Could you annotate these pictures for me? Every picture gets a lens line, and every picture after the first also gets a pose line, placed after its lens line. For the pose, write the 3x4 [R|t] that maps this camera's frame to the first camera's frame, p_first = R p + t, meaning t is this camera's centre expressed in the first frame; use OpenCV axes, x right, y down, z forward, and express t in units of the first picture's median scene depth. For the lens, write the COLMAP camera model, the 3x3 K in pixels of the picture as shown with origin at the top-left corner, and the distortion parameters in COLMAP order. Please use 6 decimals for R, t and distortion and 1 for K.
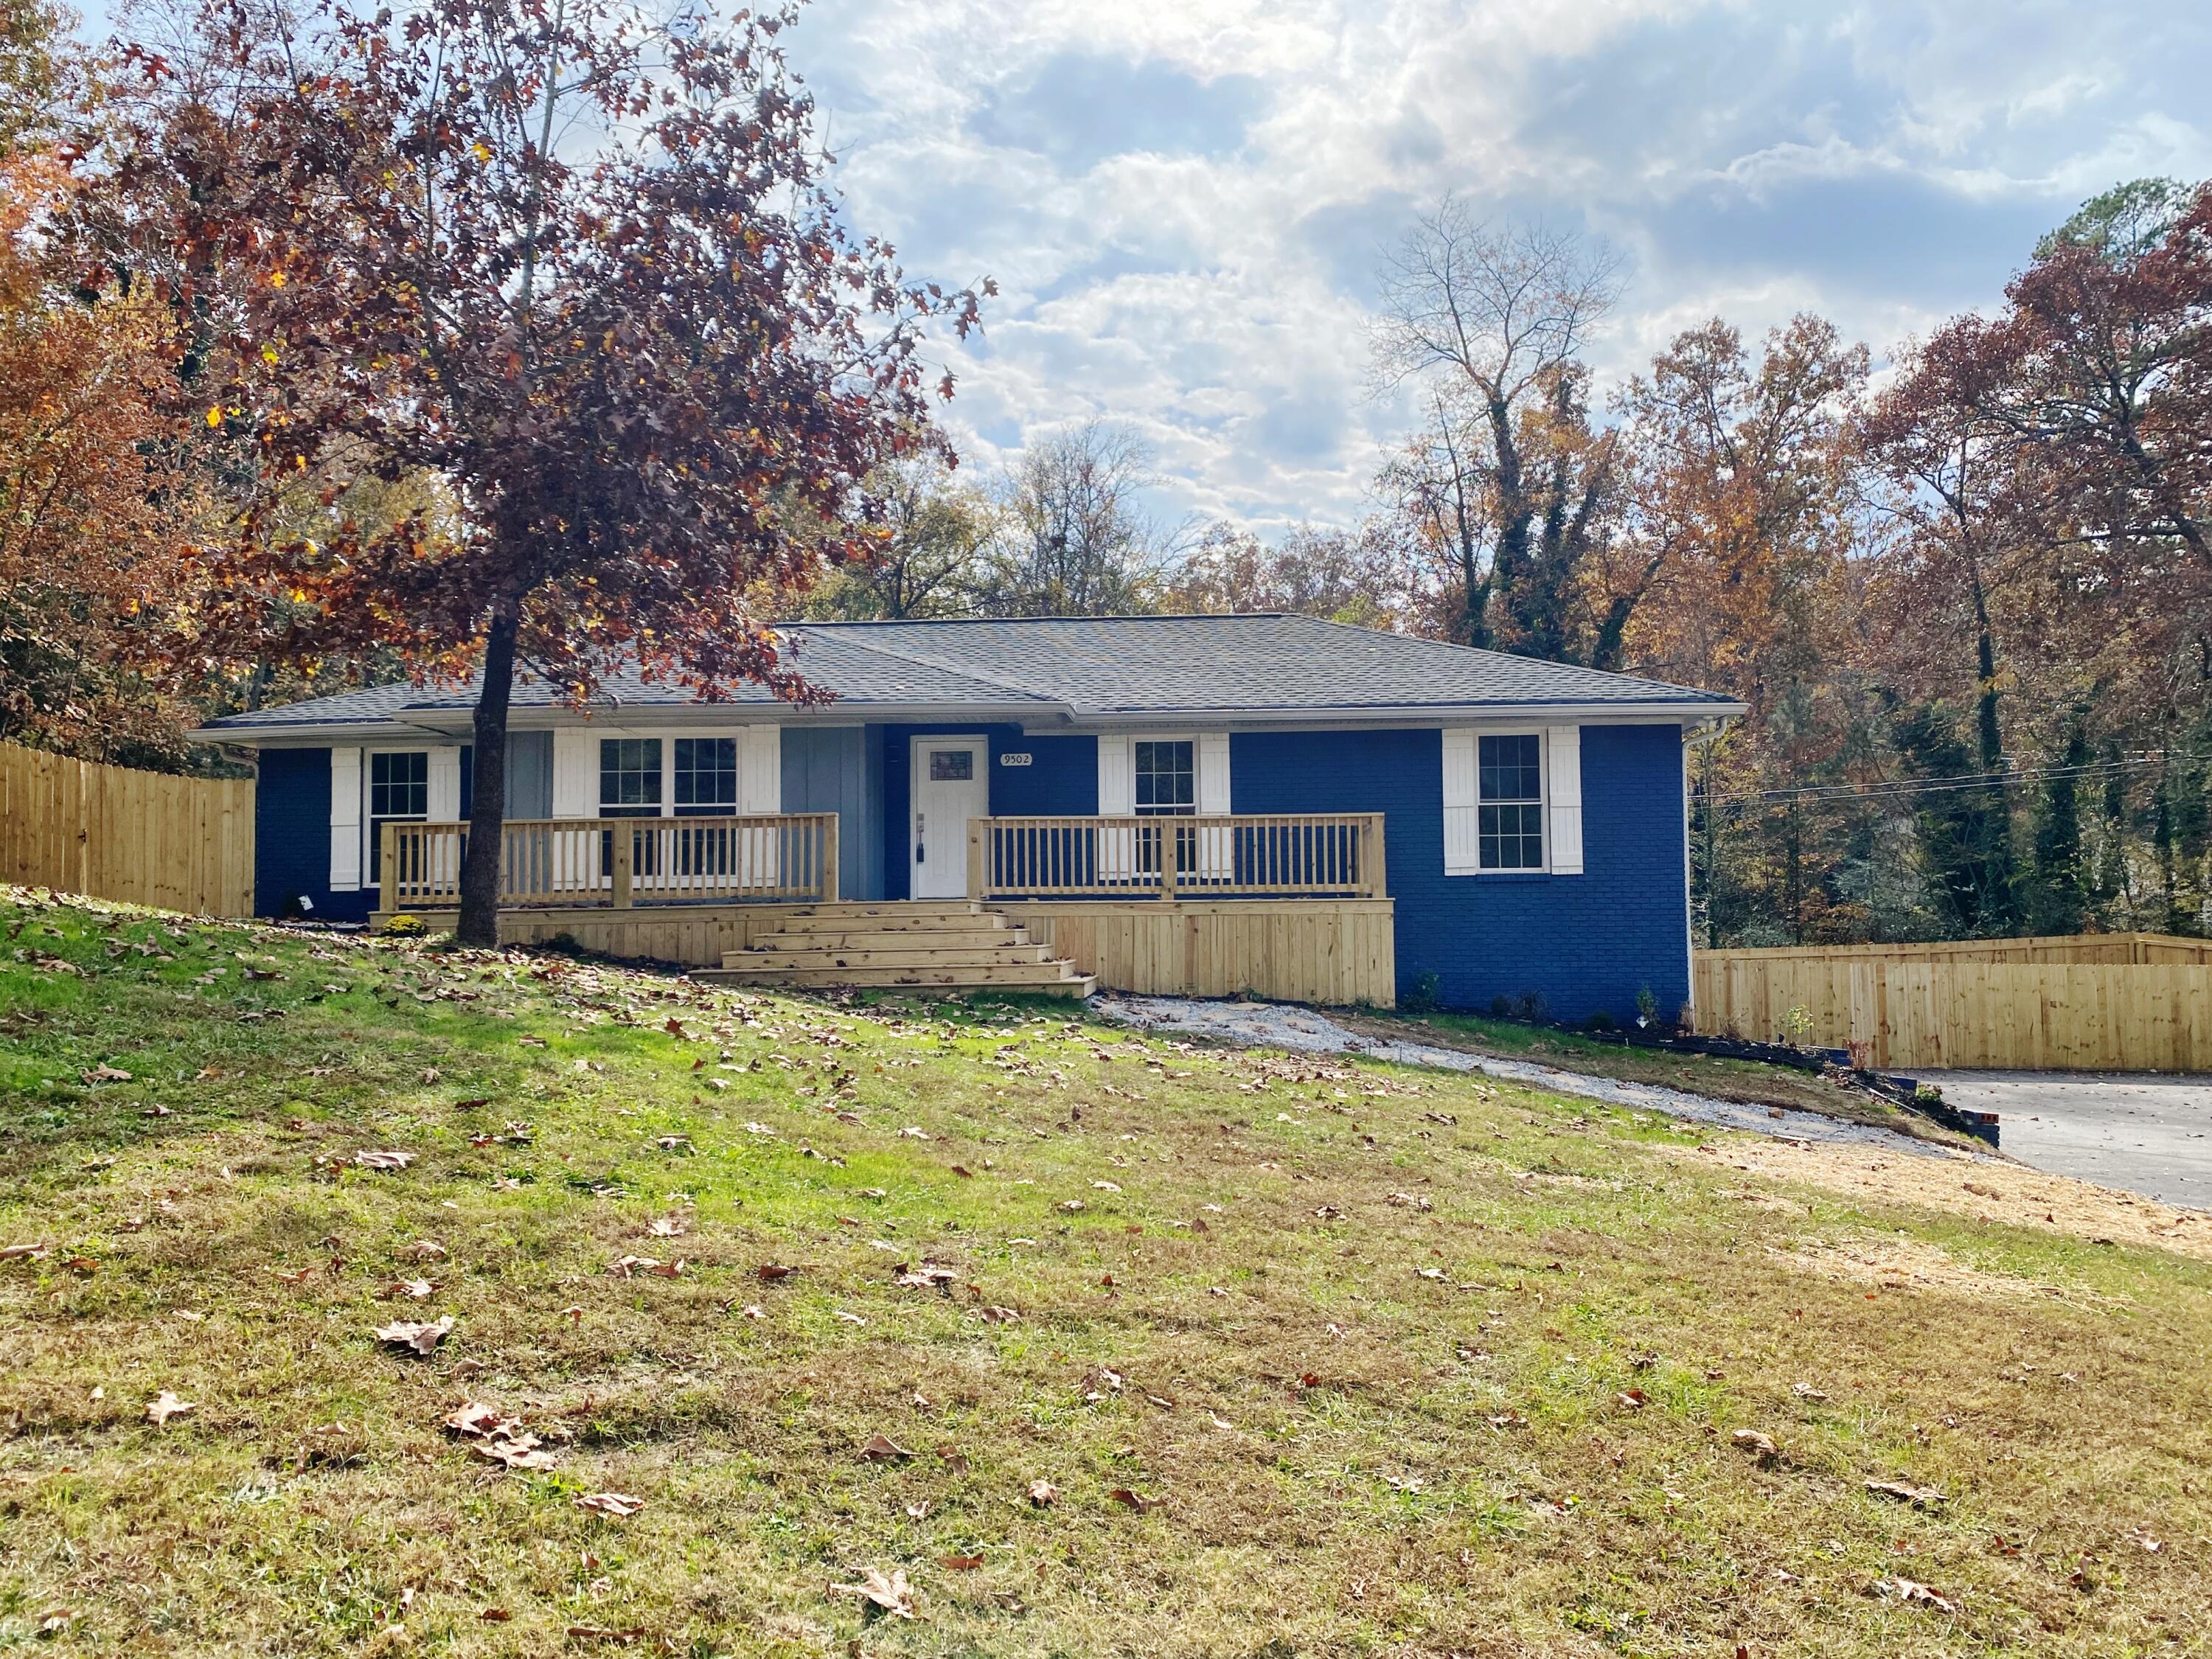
lens RADIAL K [[1720.0, 0, 1106.0], [0, 1720.0, 829.5], [0, 0, 1]] dist [0.001551, 0.001150]
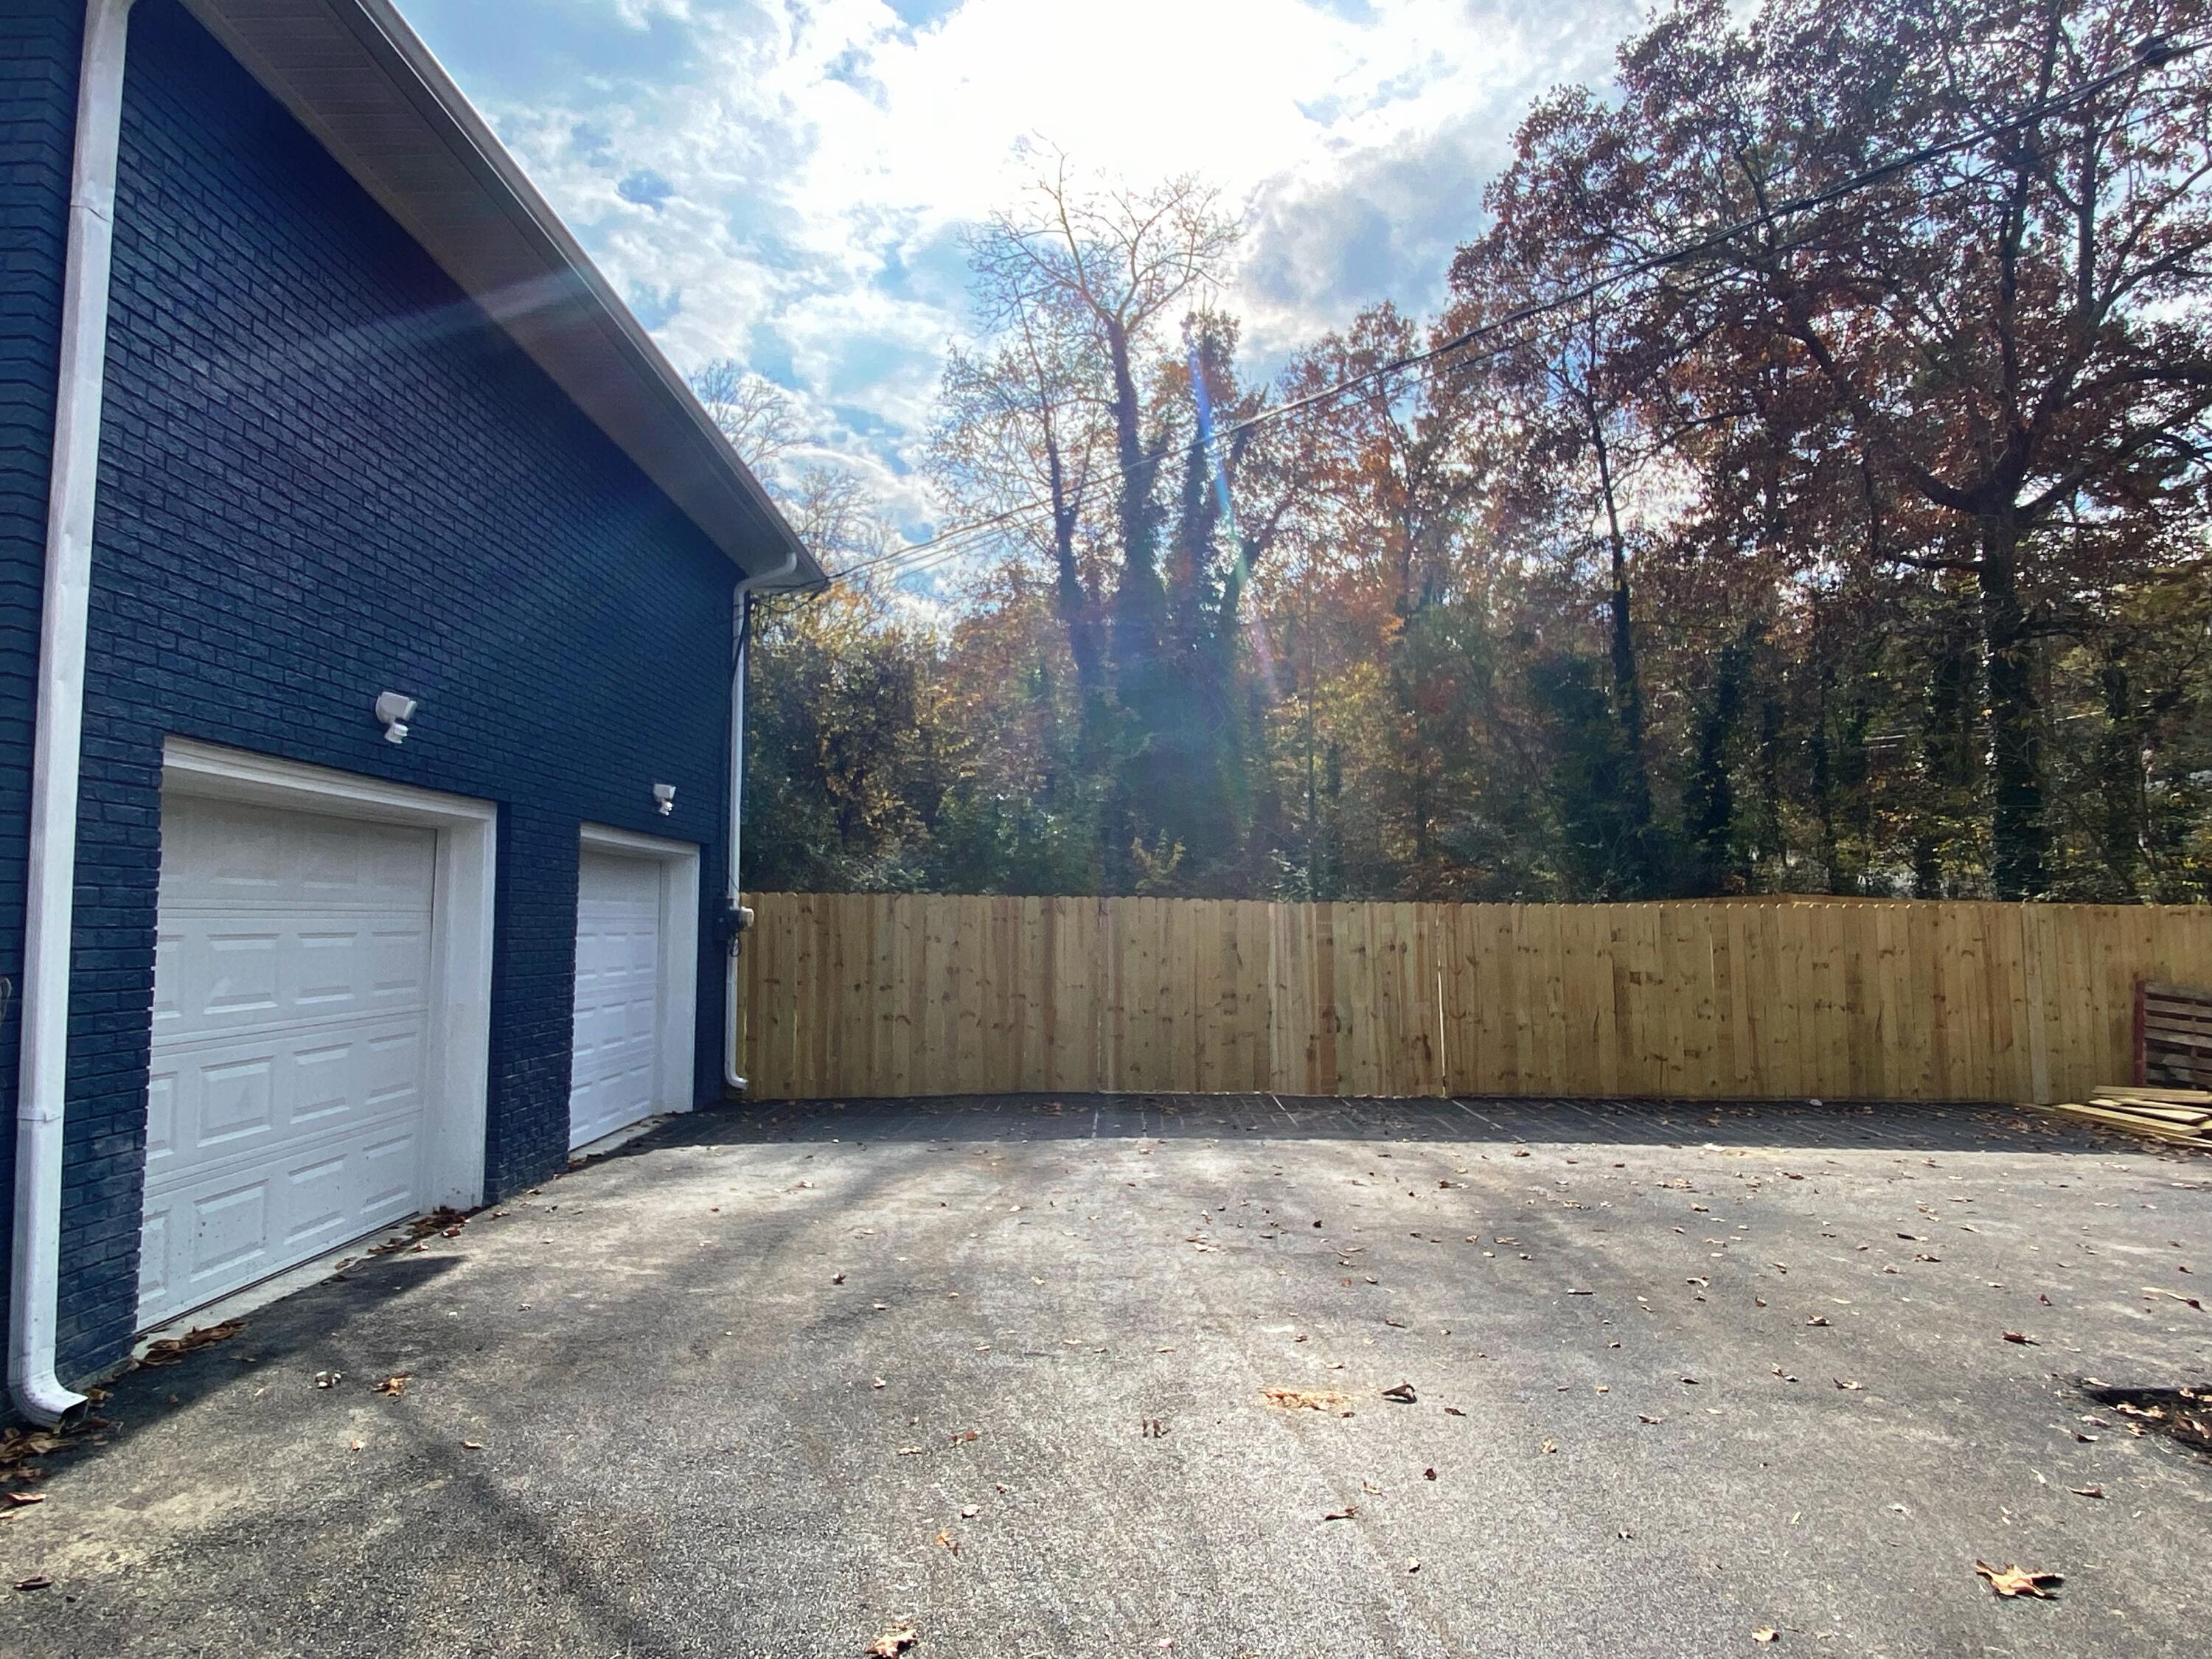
lens RADIAL K [[1359.5, 0, 1116.1], [0, 1359.5, 804.0], [0, 0, 1]] dist [0.078731, -0.103211]
pose [[0.996960, 0.005232, 0.077734, 0.172031], [-0.002249, 0.999260, -0.038411, 0.031105], [-0.077878, 0.038119, 0.996234, 0.281590]]
